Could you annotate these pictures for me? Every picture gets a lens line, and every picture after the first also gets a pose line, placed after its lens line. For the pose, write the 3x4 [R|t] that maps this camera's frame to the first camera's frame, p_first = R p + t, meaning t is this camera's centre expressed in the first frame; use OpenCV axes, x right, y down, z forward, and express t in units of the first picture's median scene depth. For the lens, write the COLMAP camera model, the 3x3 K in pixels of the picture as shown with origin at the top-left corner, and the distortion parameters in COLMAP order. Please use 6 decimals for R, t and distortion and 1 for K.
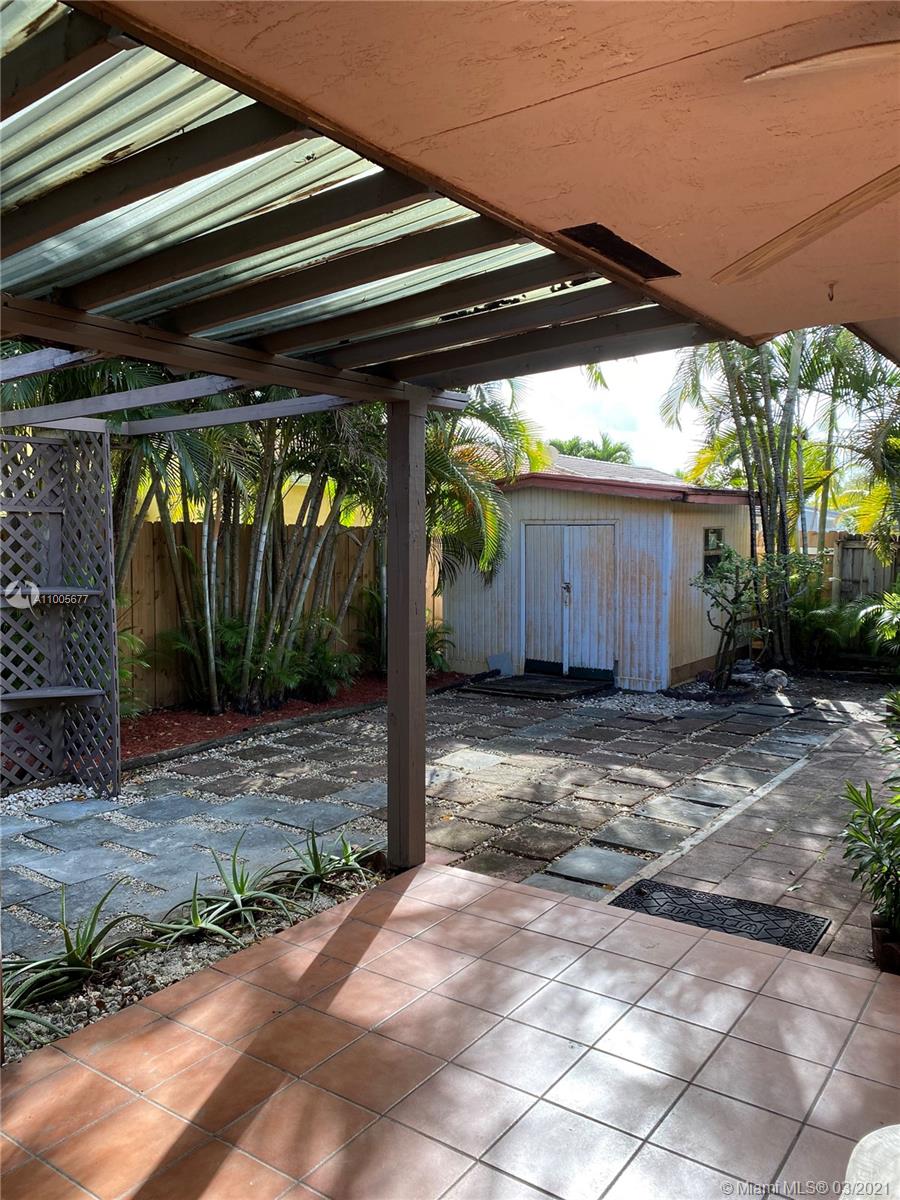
lens RADIAL K [[901.7, 0, 450.0], [0, 901.7, 600.0], [0, 0, 1]] dist [0.079976, -0.077798]
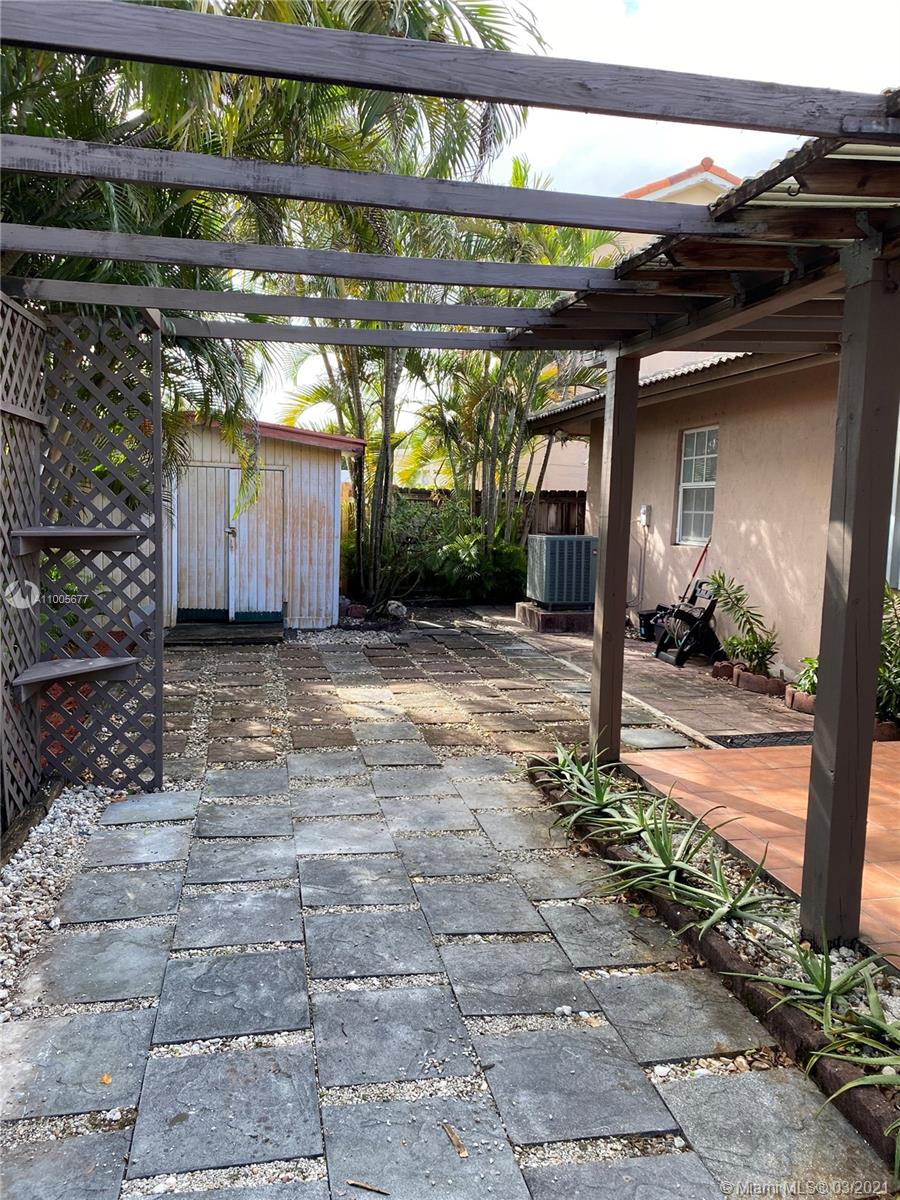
lens RADIAL K [[901.7, 0, 450.0], [0, 901.7, 600.0], [0, 0, 1]] dist [0.079976, -0.077798]
pose [[0.673579, -0.061662, 0.736539, -0.452829], [0.022269, 0.997755, 0.063165, 0.002952], [-0.738780, -0.026144, 0.673439, 0.159173]]
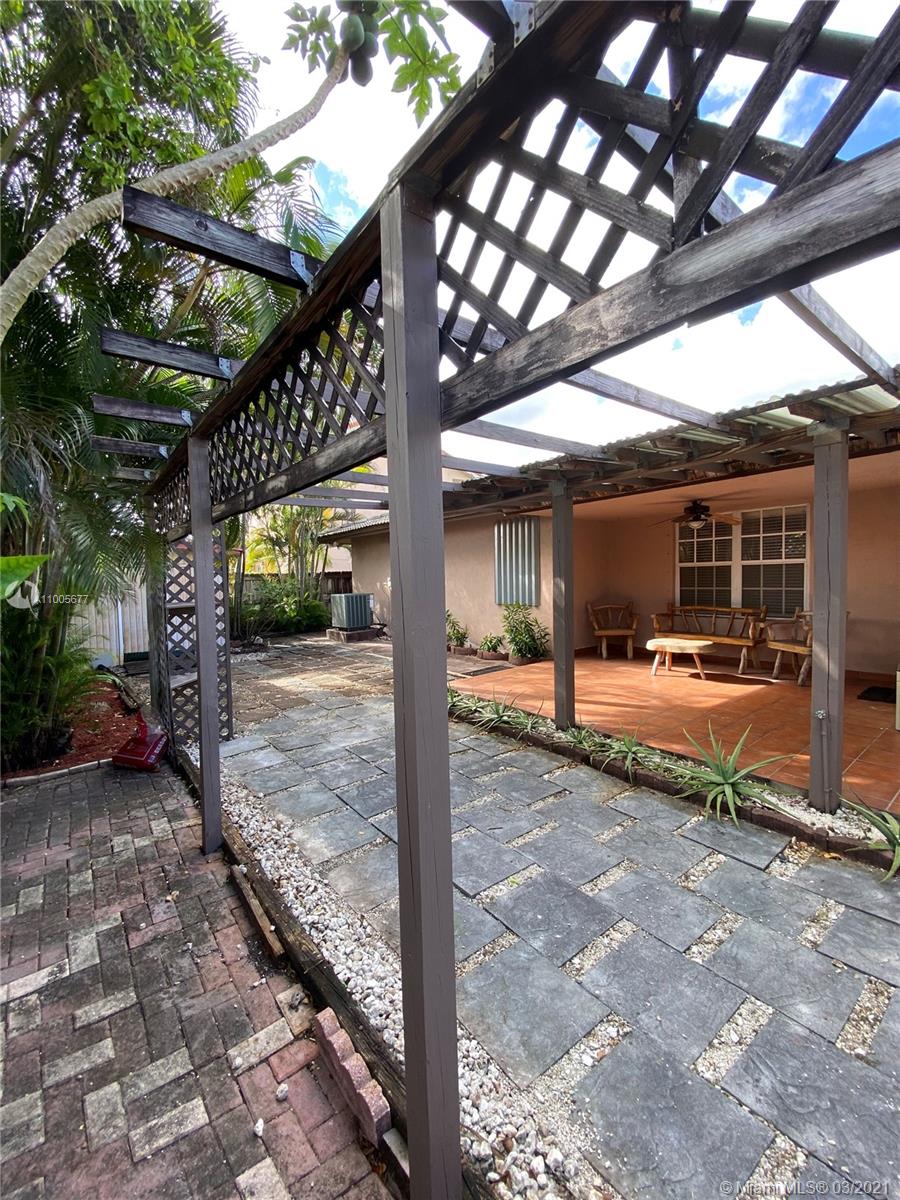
lens RADIAL K [[480.9, 0, 450.0], [0, 480.9, 600.0], [0, 0, 1]] dist [0.084082, -0.000044]
pose [[0.266410, -0.054227, 0.962333, -0.618491], [0.088982, 0.995536, 0.031465, -0.002975], [-0.959744, 0.077247, 0.270046, 0.249336]]
